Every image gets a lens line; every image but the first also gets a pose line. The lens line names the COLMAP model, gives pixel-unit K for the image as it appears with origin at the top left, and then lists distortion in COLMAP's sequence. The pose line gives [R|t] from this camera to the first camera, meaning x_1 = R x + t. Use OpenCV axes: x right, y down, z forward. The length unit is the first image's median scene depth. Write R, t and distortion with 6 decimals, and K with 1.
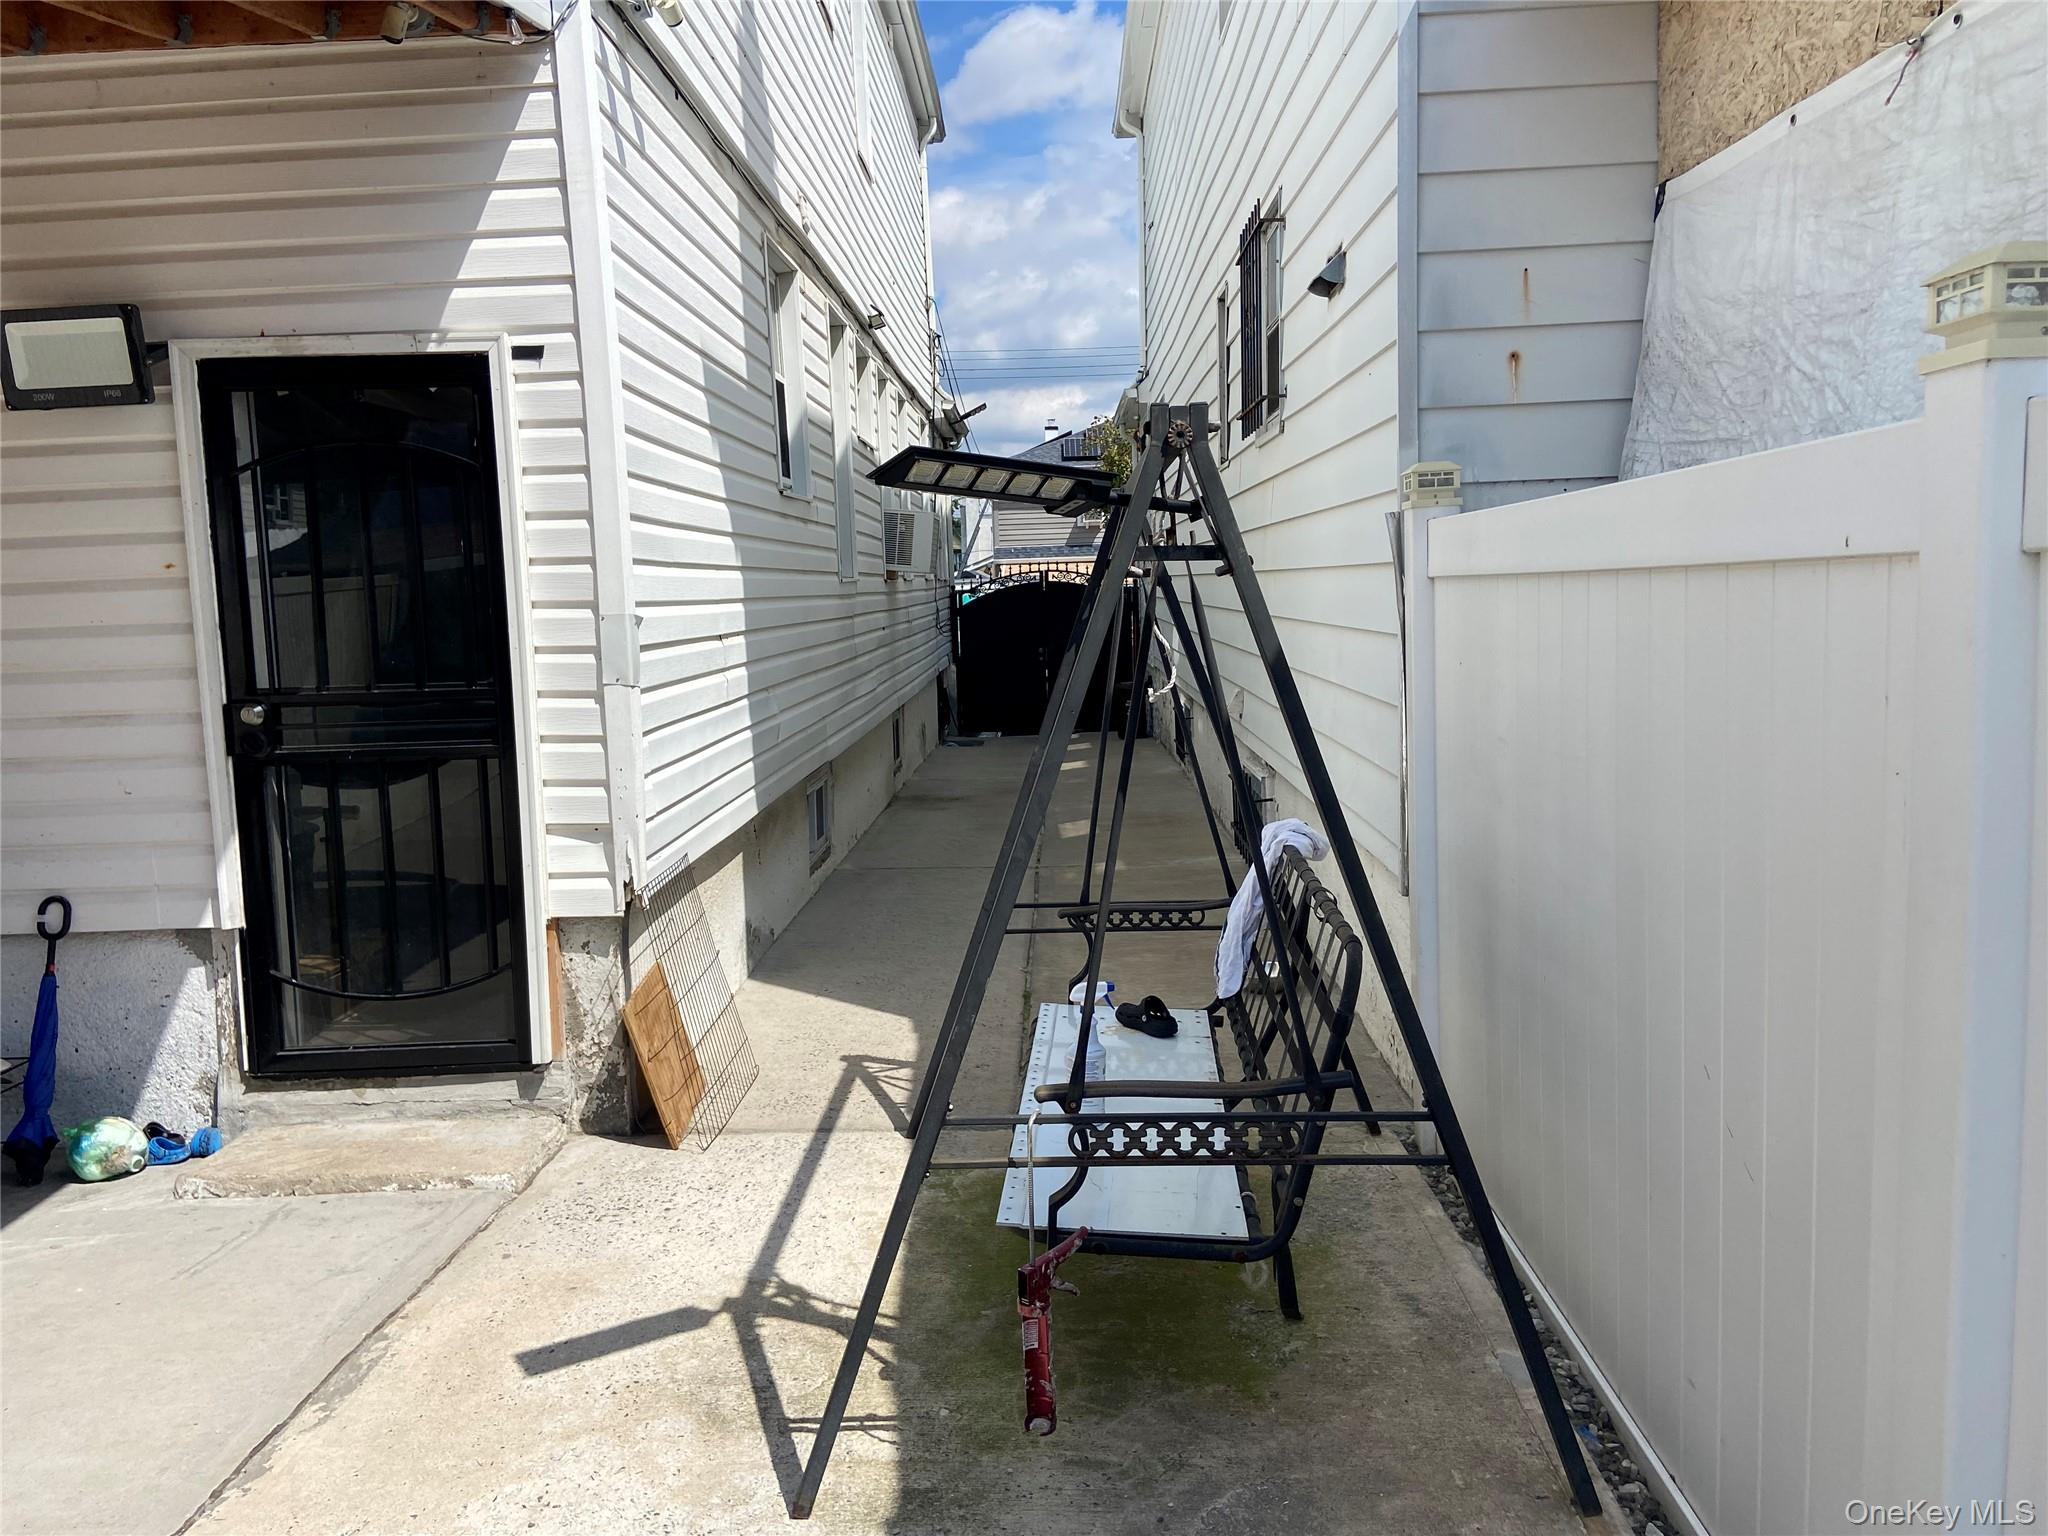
lens RADIAL K [[1578.9, 0, 1024.0], [0, 1578.9, 768.0], [0, 0, 1]] dist [0.035240, -0.003698]
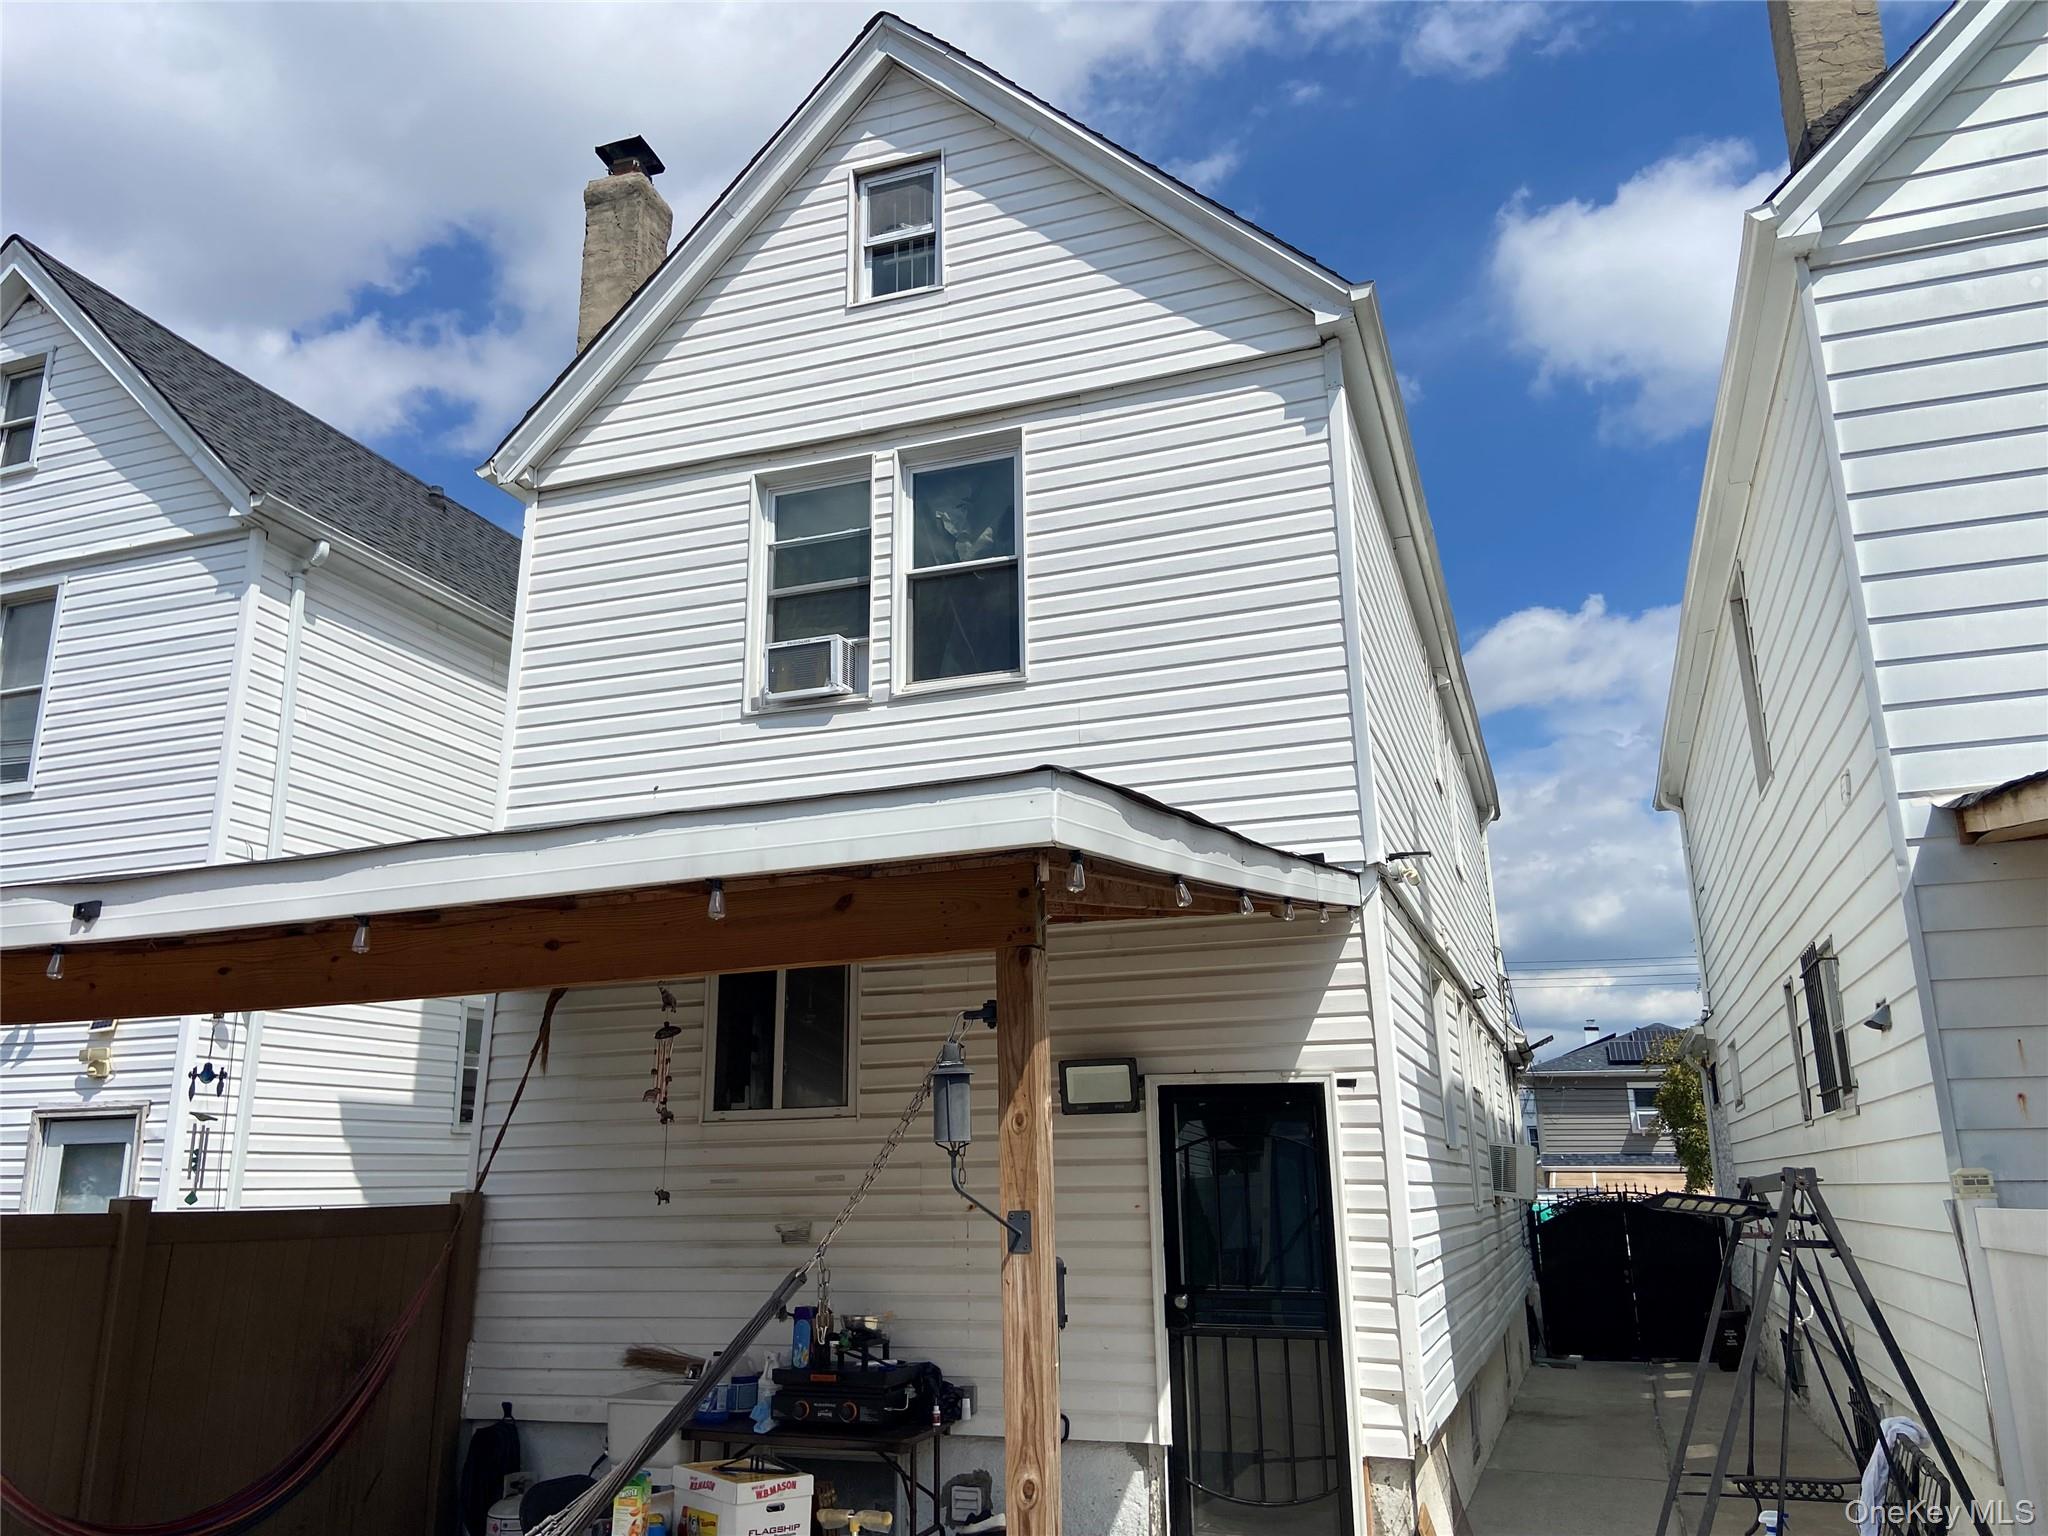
lens RADIAL K [[1596.4, 0, 957.6], [0, 1596.4, 705.1], [0, 0, 1]] dist [0.114818, -0.154390]
pose [[0.942862, -0.068876, -0.325986, -0.109043], [-0.062766, 0.924164, -0.376804, 0.041881], [0.327217, 0.375736, 0.867036, -0.768439]]
